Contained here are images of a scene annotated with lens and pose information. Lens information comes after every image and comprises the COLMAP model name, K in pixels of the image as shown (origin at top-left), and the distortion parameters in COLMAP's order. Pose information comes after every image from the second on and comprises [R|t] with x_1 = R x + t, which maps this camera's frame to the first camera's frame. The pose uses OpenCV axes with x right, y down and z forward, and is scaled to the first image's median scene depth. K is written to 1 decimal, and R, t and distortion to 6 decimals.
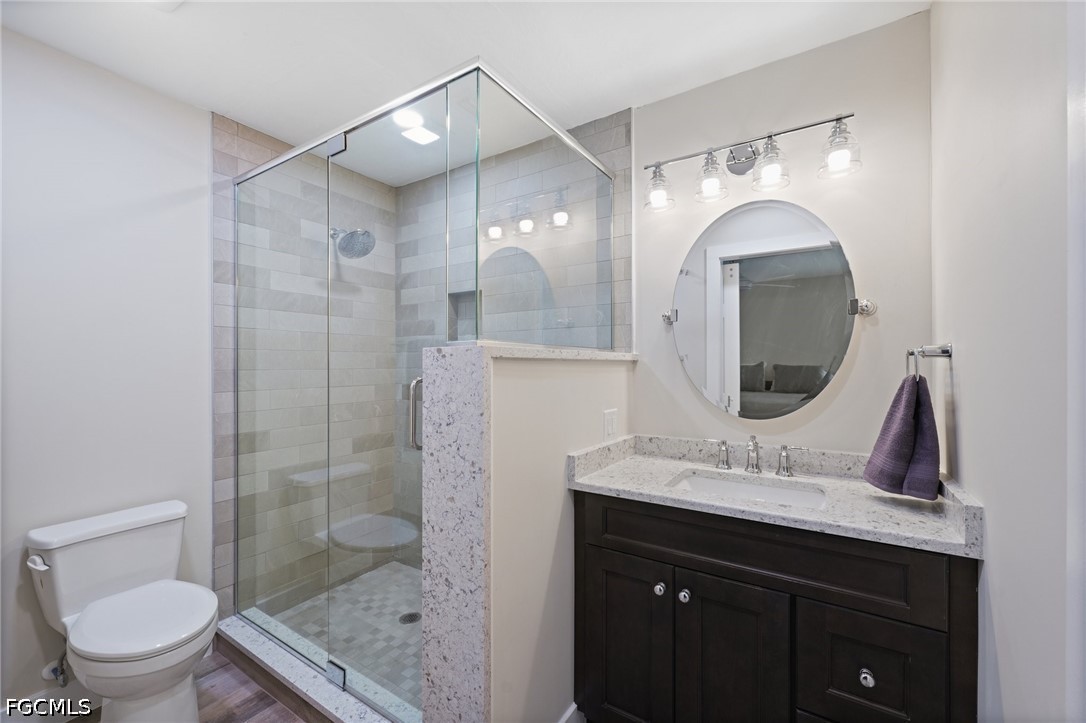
lens RADIAL K [[438.0, 0, 541.5], [0, 438.0, 365.8], [0, 0, 1]] dist [-0.001295, -0.000363]
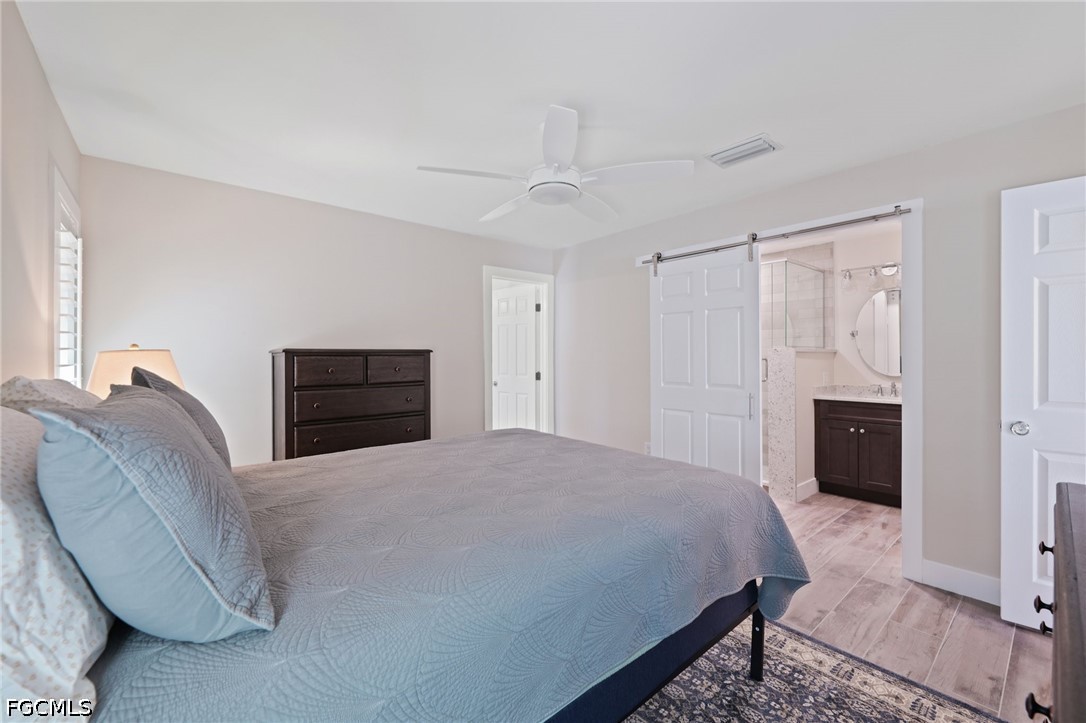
lens RADIAL K [[446.1, 0, 541.5], [0, 446.1, 350.9], [0, 0, 1]] dist [0.001969, -0.000267]
pose [[0.955838, -0.004821, -0.293856, -0.723128], [0.002224, 0.999955, -0.009172, 0.000440], [0.293887, 0.008113, 0.955806, -2.134100]]
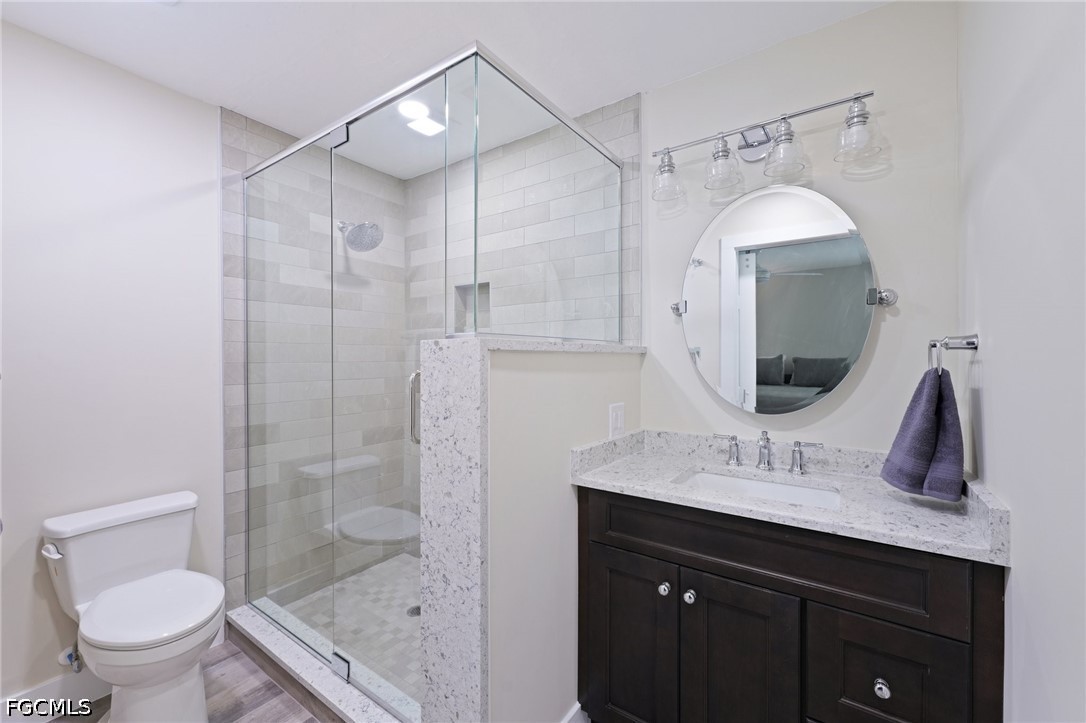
lens RADIAL K [[437.4, 0, 542.1], [0, 437.4, 361.7], [0, 0, 1]] dist [-0.000108, 0.000018]
pose [[0.999302, -0.000012, -0.037361, 0.030975], [0.000268, 0.999976, 0.006850, 0.000386], [0.037360, -0.006856, 0.999278, 0.022328]]
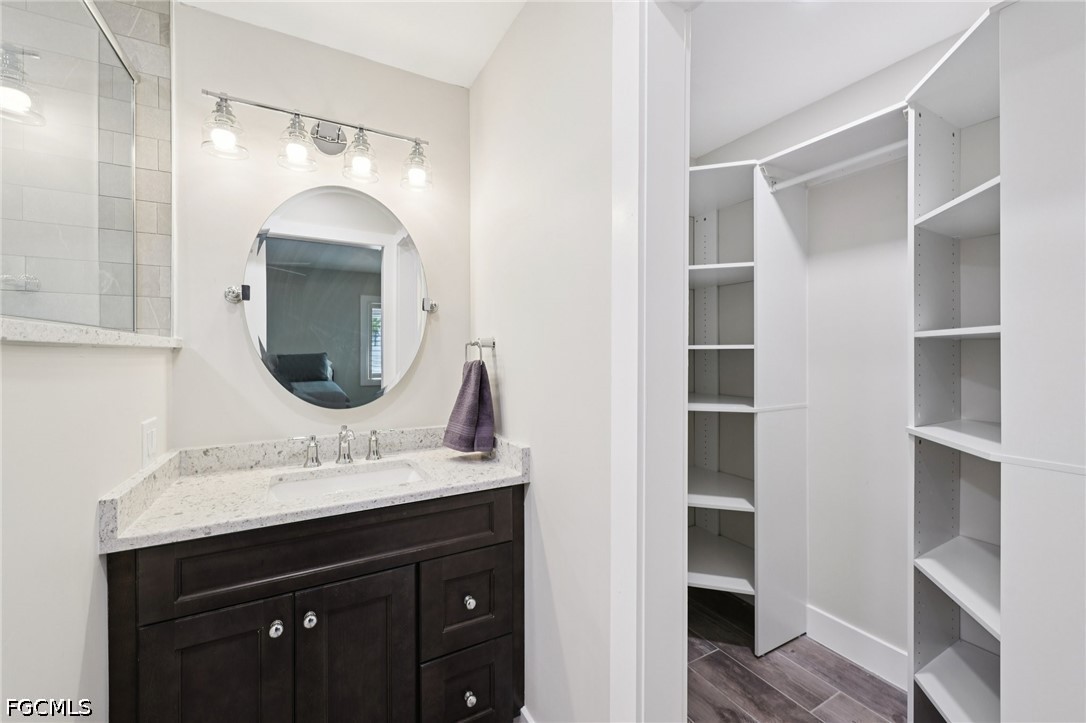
lens RADIAL K [[440.9, 0, 542.5], [0, 440.9, 354.0], [0, 0, 1]] dist [0.000313, -0.000056]
pose [[0.468077, -0.004324, 0.883677, -0.187996], [0.005243, 0.999984, 0.002116, -0.000410], [-0.883672, 0.003643, 0.468092, 0.151659]]
